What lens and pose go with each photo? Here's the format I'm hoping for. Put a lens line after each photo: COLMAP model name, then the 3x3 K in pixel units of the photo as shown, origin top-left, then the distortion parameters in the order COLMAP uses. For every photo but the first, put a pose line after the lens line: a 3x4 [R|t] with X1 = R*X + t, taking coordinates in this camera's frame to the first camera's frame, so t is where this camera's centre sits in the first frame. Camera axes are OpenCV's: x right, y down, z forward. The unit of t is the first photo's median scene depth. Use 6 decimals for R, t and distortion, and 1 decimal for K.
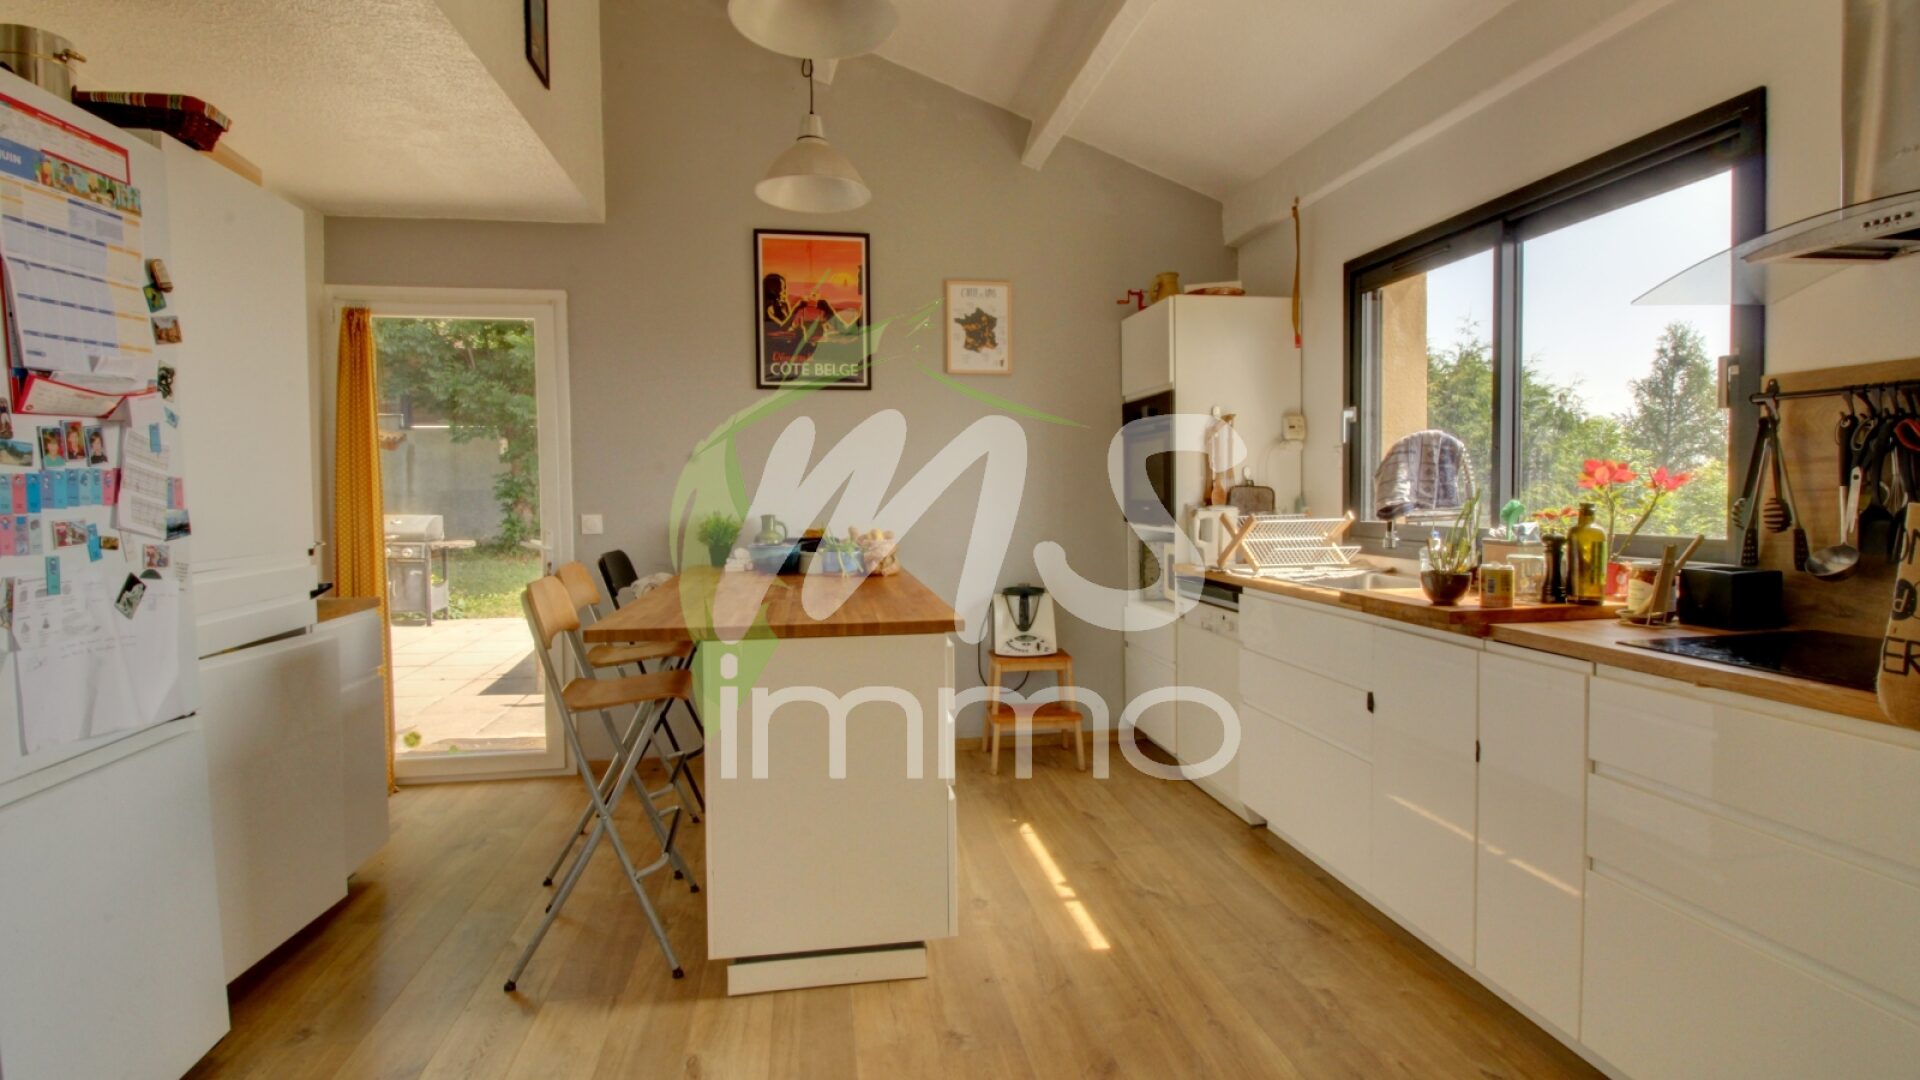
lens RADIAL K [[892.7, 0, 967.6], [0, 892.7, 526.0], [0, 0, 1]] dist [0.000147, 0.000024]
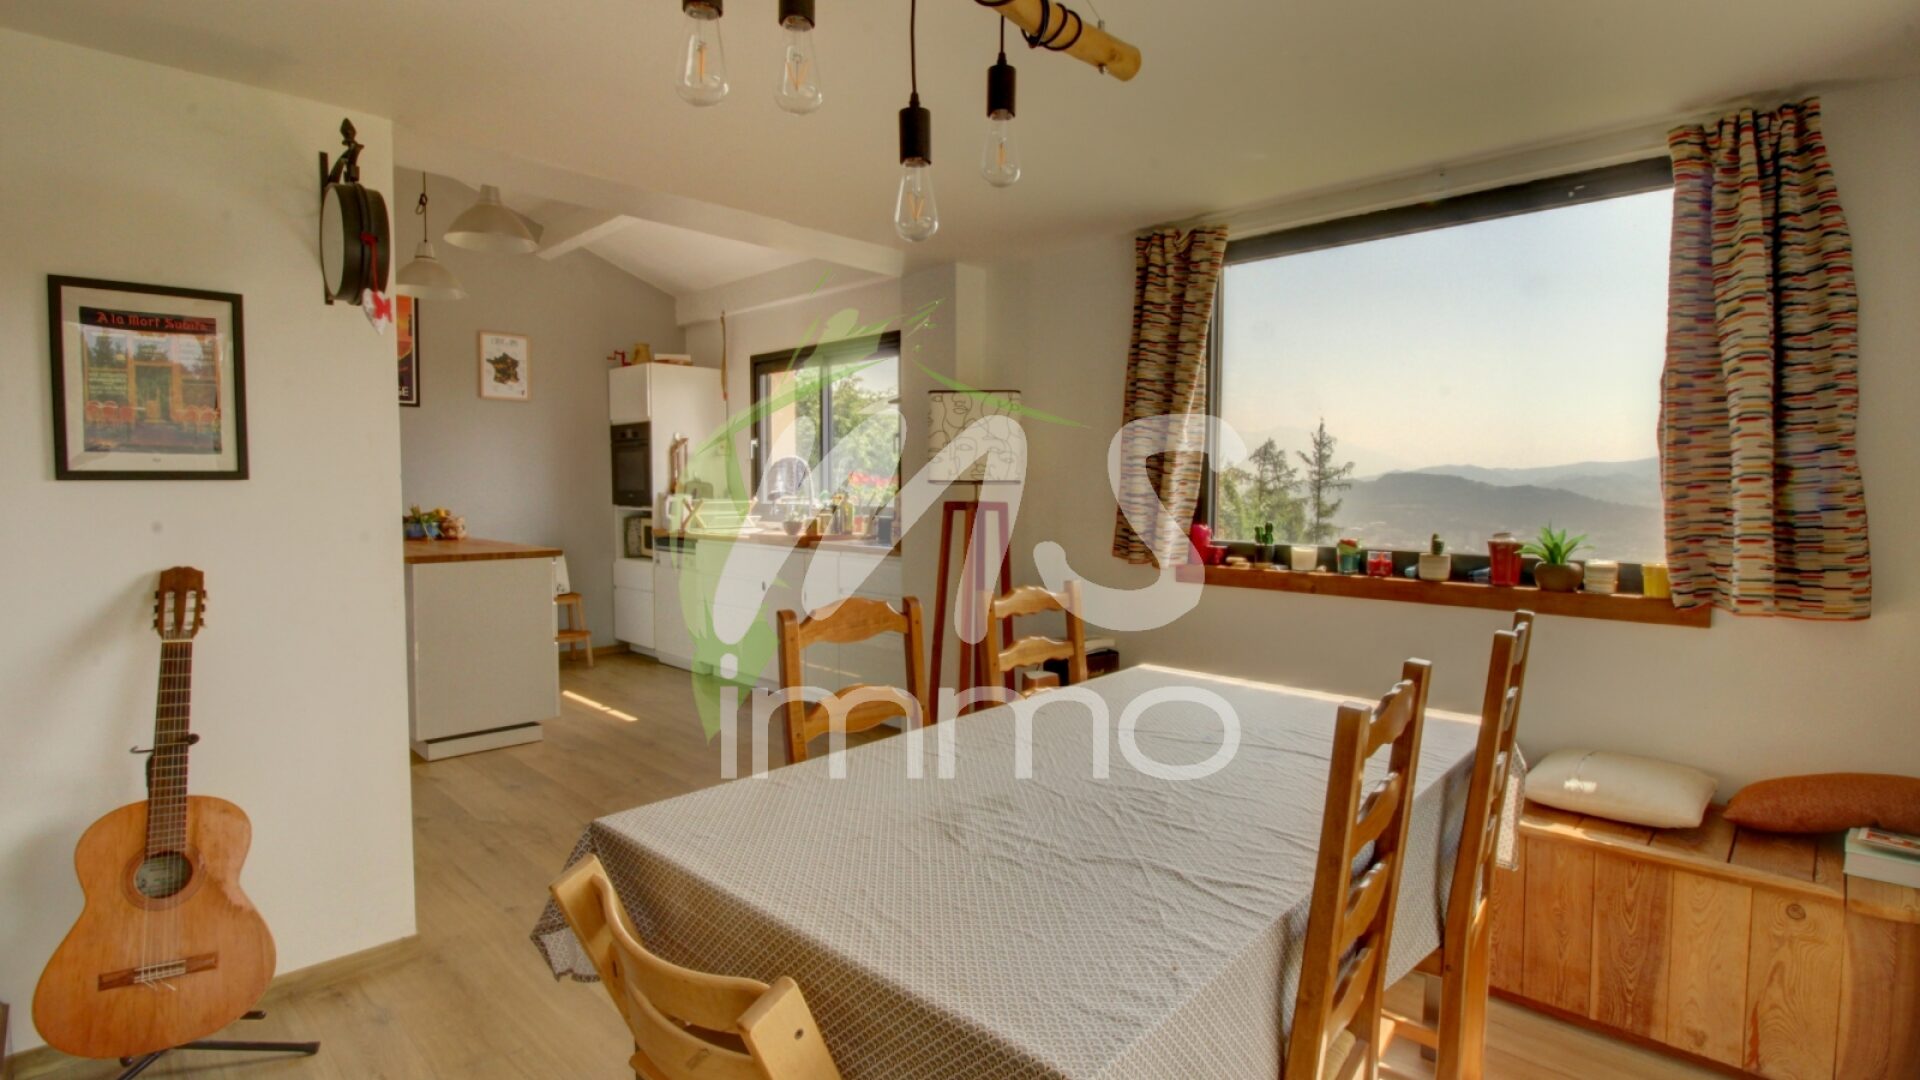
lens RADIAL K [[892.7, 0, 967.6], [0, 892.7, 526.0], [0, 0, 1]] dist [0.000147, 0.000024]
pose [[0.808363, -0.012904, 0.588543, -0.253634], [0.010440, 0.999917, 0.007585, 0.028934], [-0.588592, 0.000012, 0.808430, -0.628359]]
